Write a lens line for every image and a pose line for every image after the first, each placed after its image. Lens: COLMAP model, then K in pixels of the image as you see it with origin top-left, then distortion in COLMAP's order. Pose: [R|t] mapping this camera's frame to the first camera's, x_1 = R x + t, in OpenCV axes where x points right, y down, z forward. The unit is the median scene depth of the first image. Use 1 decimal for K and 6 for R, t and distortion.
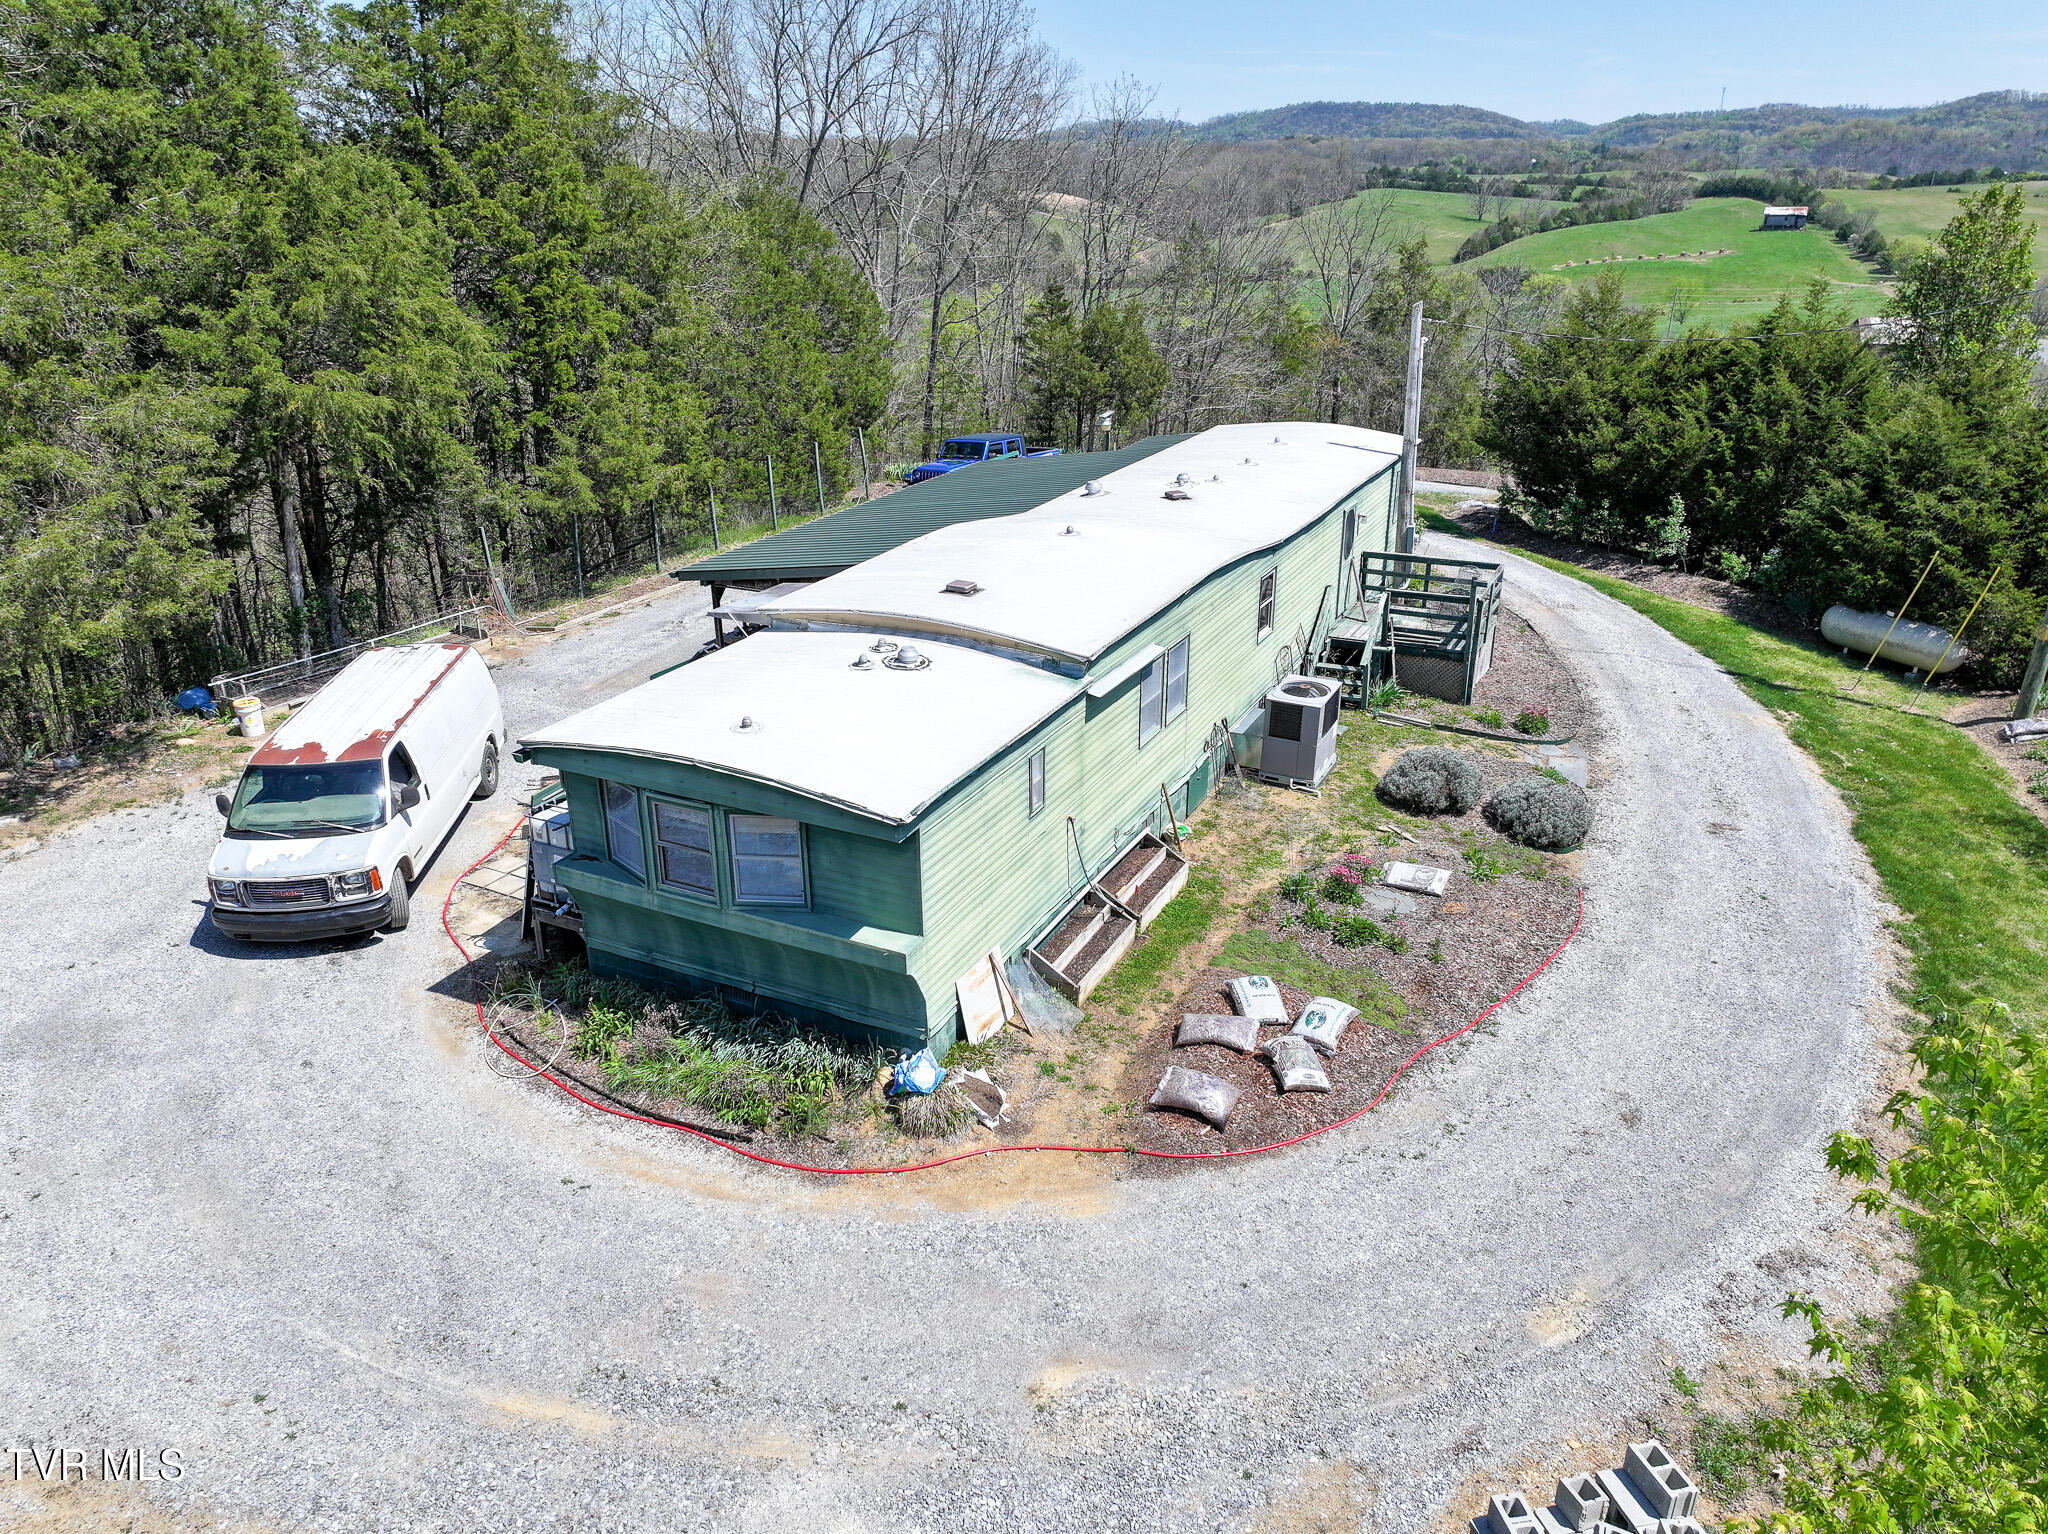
lens RADIAL K [[1442.4, 0, 1029.6], [0, 1442.4, 763.6], [0, 0, 1]] dist [0.005631, 0.011257]
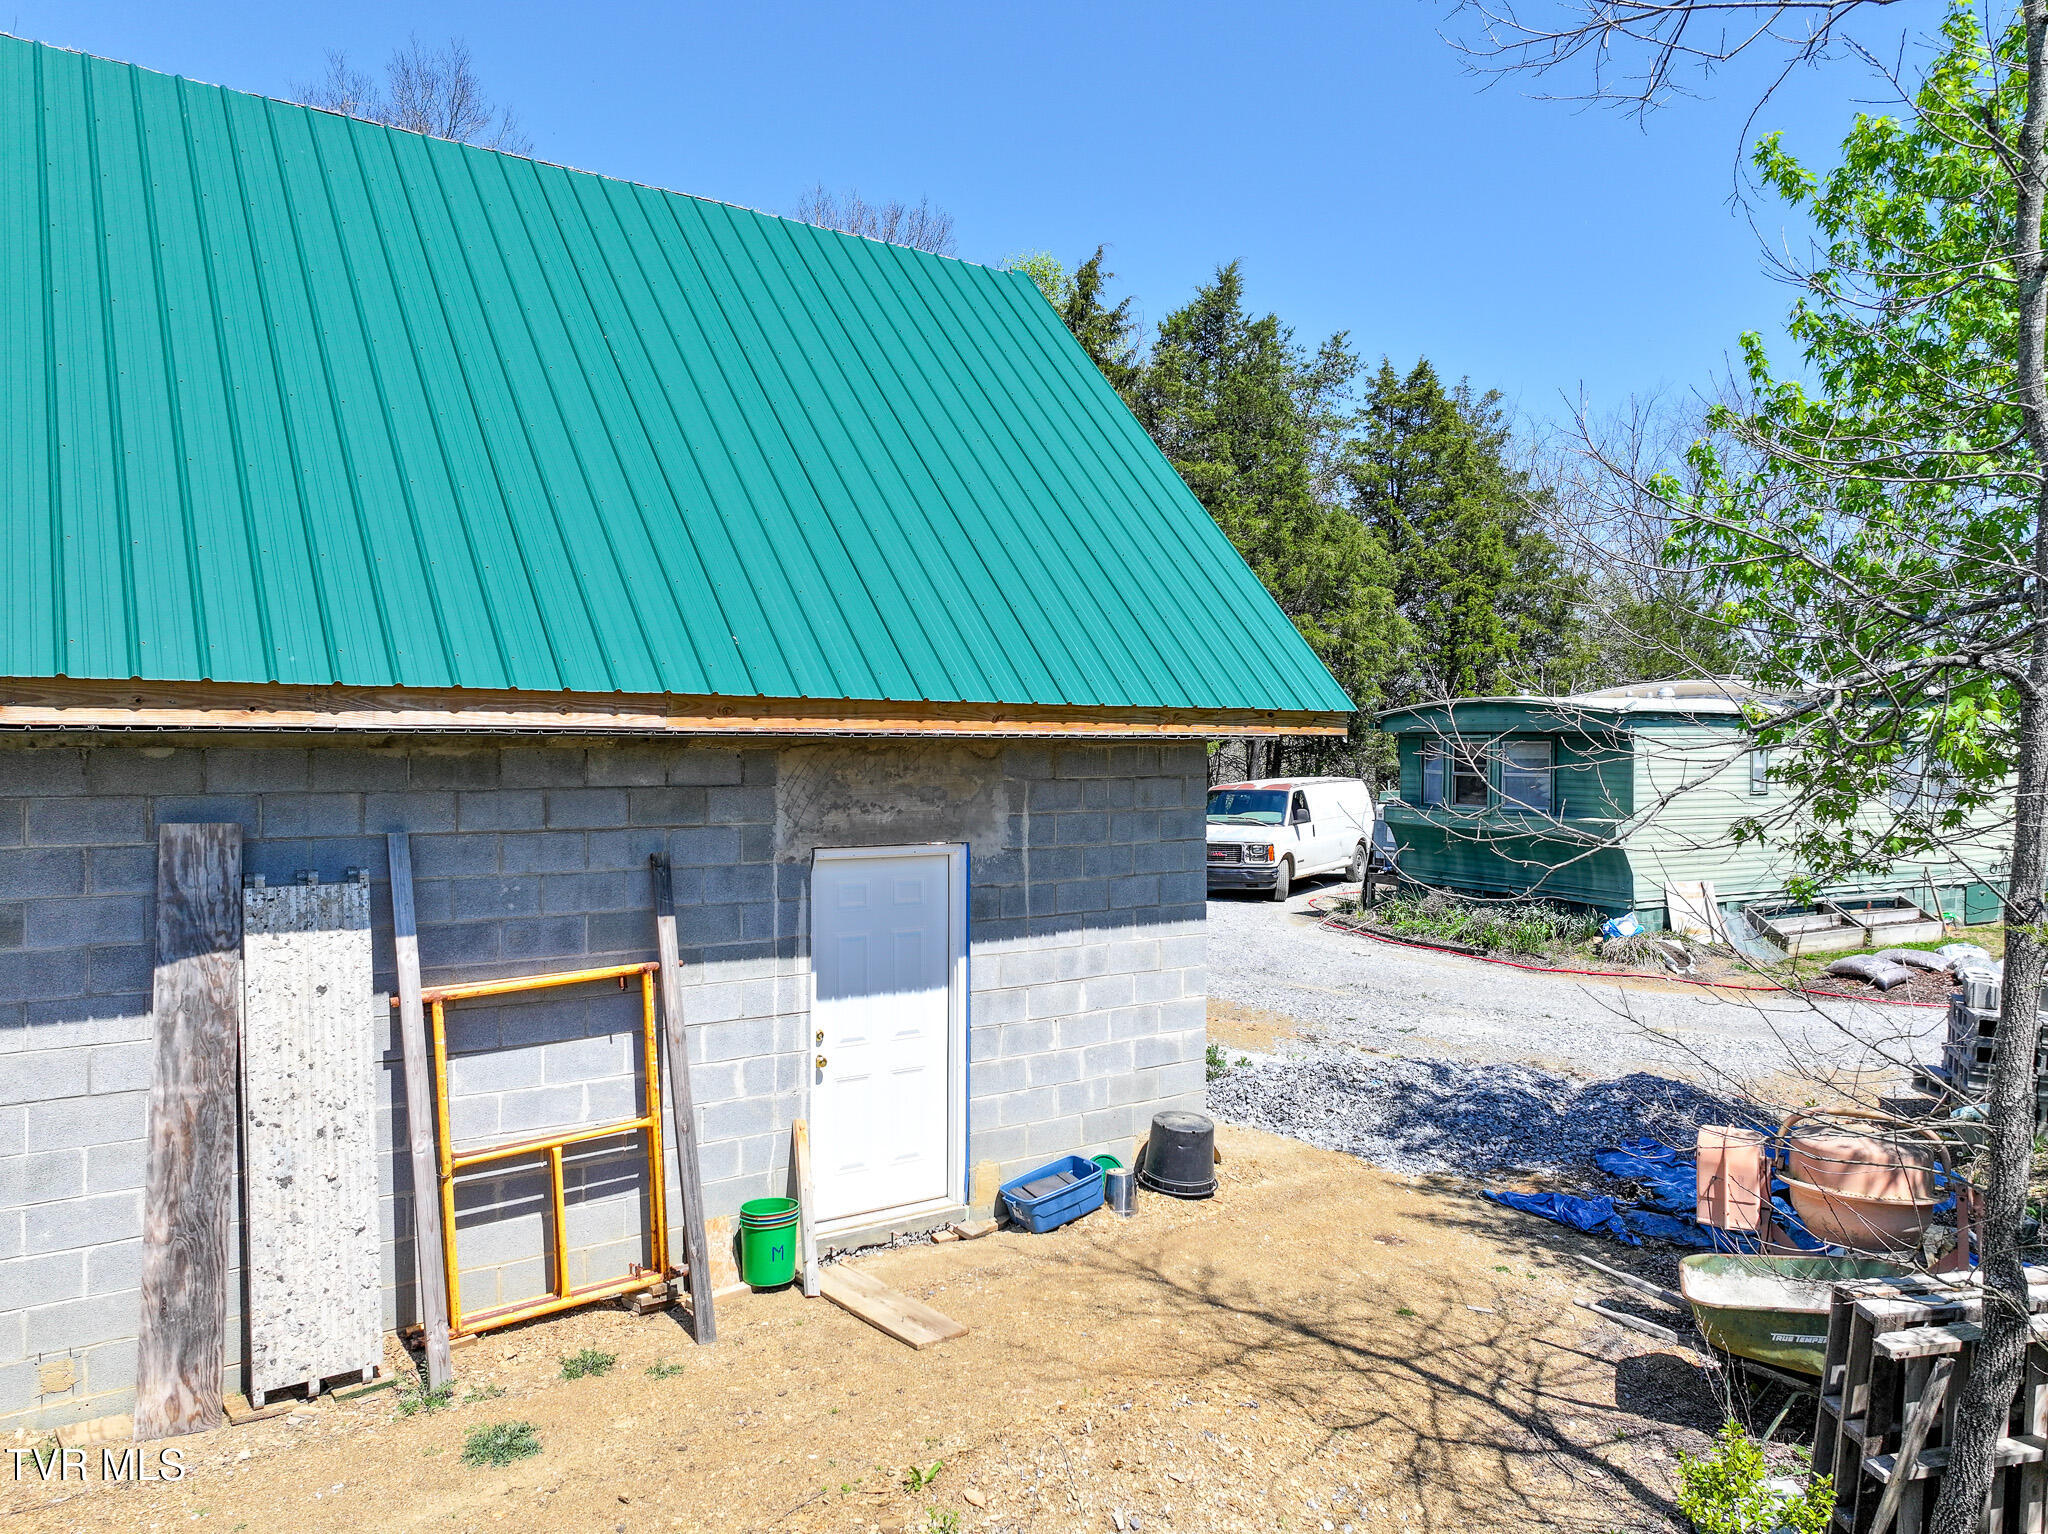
lens RADIAL K [[1440.4, 0, 1032.1], [0, 1440.4, 767.8], [0, 0, 1]] dist [0.003119, 0.001649]
pose [[0.811478, 0.019632, -0.584053, 0.157305], [-0.229084, 0.930128, -0.287022, 0.362899], [0.537609, 0.366710, 0.759276, -0.213242]]
